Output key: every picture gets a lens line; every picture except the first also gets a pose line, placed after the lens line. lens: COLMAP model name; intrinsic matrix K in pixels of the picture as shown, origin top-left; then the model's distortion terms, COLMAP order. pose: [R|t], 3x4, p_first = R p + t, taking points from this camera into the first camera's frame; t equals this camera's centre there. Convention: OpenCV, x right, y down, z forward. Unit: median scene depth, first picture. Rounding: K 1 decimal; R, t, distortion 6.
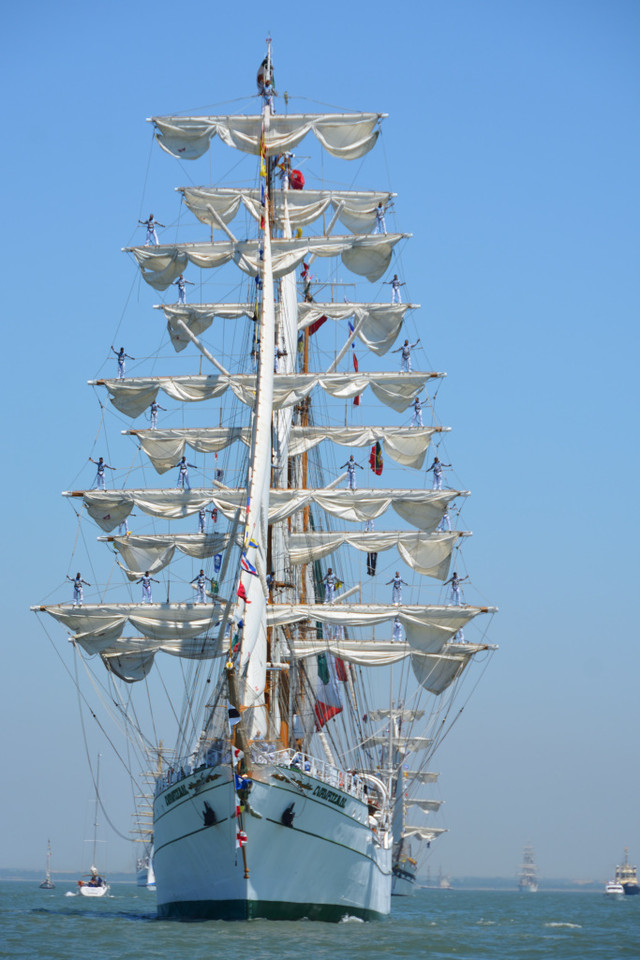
lens RADIAL K [[5114.0, 0, 319.6], [0, 5114.0, 480.6], [0, 0, 1]] dist [-0.124849, 0.000000]
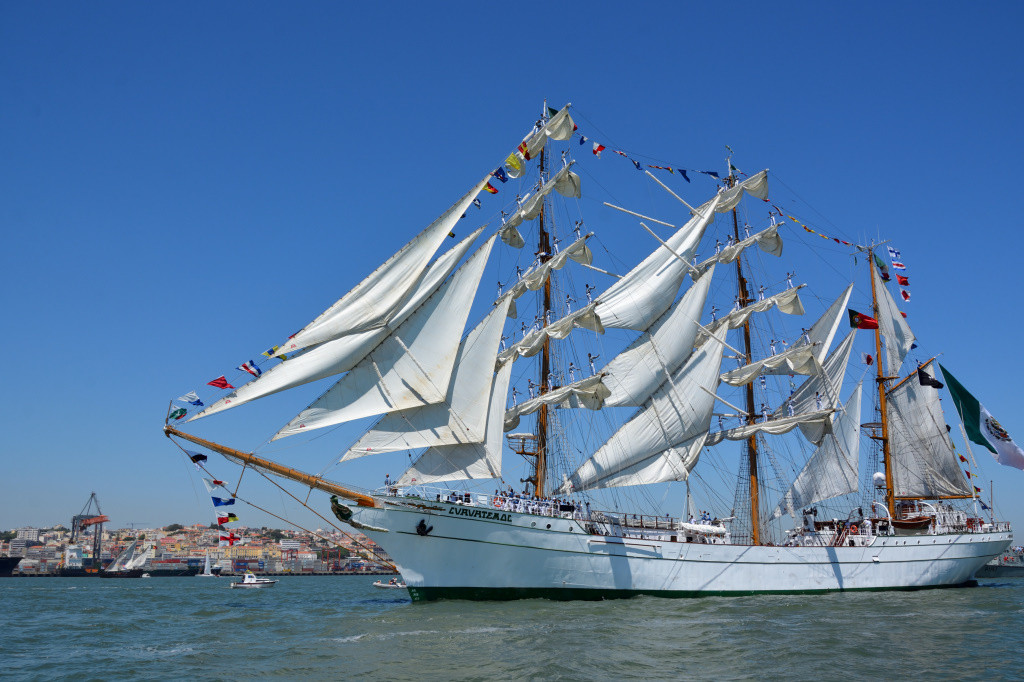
lens RADIAL K [[844.8, 0, 512.4], [0, 844.8, 347.9], [0, 0, 1]] dist [-0.012785, -0.017834]
pose [[0.501000, -0.244157, -0.830293, 0.216180], [0.087003, 0.968729, -0.232368, 0.070333], [0.861063, 0.044179, 0.506576, 0.849014]]
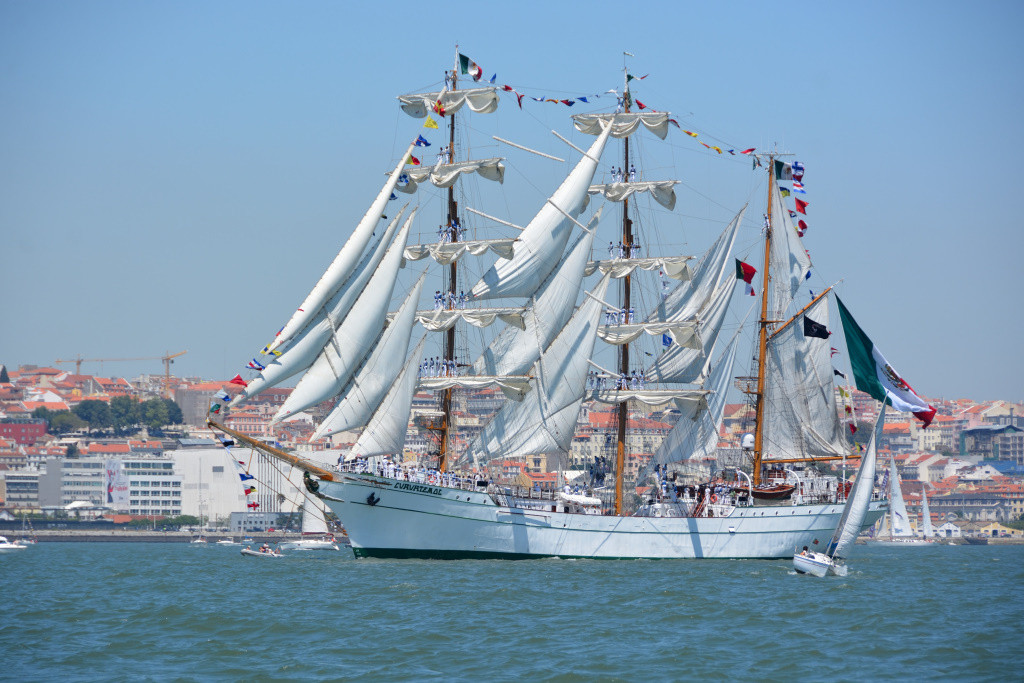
lens RADIAL K [[6187.7, 0, 512.2], [0, 6187.7, 343.5], [0, 0, 1]] dist [-1.073668, 0.000000]
pose [[0.764100, -0.027579, -0.644508, 1.344963], [0.054635, 0.998263, 0.022056, -0.031719], [0.642780, -0.052066, 0.764279, -0.576077]]
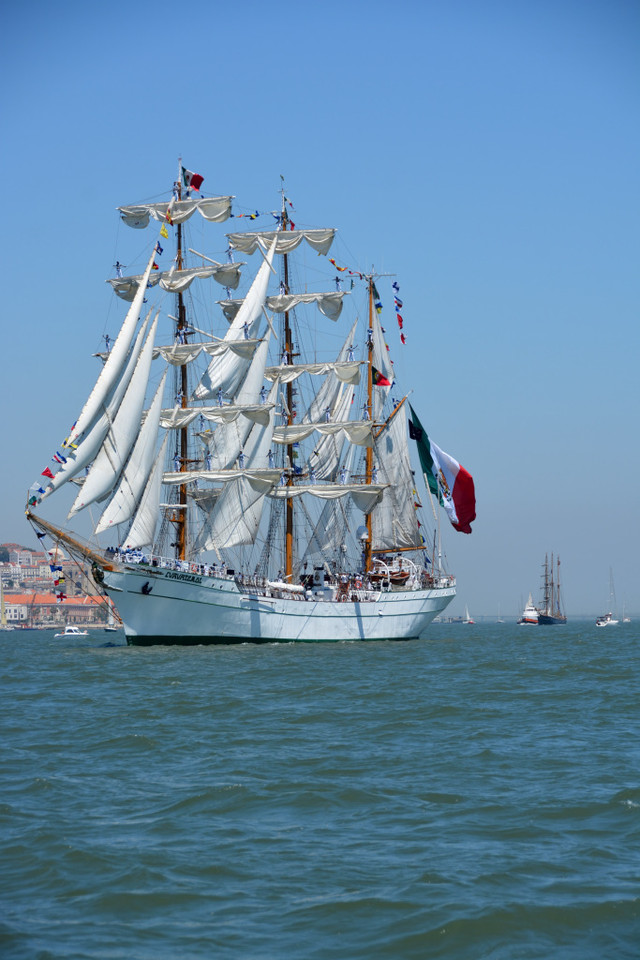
lens RADIAL K [[3728.9, 0, 319.6], [0, 3728.9, 480.2], [0, 0, 1]] dist [0.070727, 0.000000]
pose [[0.924281, -0.047355, -0.378763, 0.534130], [0.062447, 0.997665, 0.027653, -0.006488], [0.376569, -0.049212, 0.925080, -0.206476]]
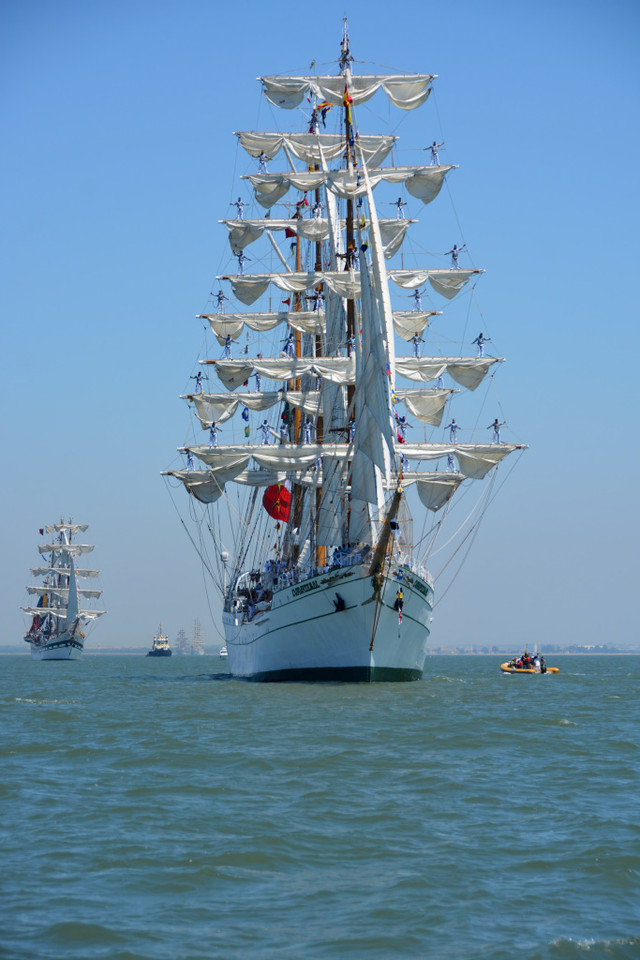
lens RADIAL K [[3656.3, 0, 323.2], [0, 3656.3, 477.3], [0, 0, 1]] dist [-0.065145, 0.000000]
pose [[0.991516, -0.010613, 0.129553, -0.141058], [0.006452, 0.999451, 0.032500, 0.001831], [-0.129827, -0.031388, 0.991040, 0.058088]]
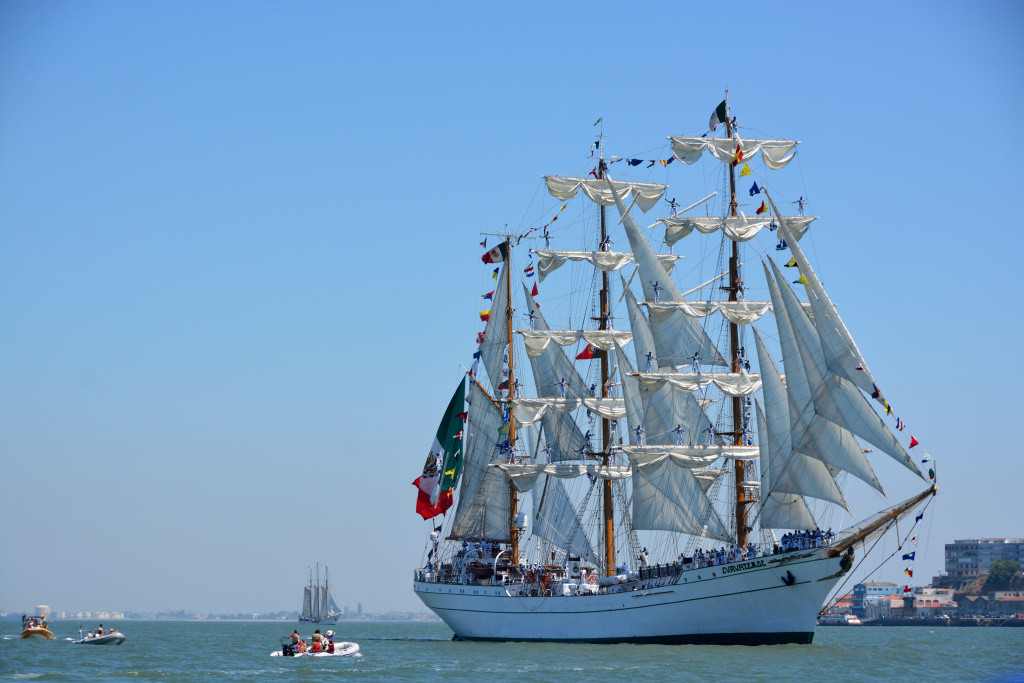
lens RADIAL K [[3337.3, 0, 510.9], [0, 3337.3, 345.9], [0, 0, 1]] dist [-0.031279, 0.000000]
pose [[0.888143, 0.022204, 0.459031, -0.549799], [-0.023091, 0.999727, -0.003683, -0.001508], [-0.458987, -0.007329, 0.888413, 0.109272]]
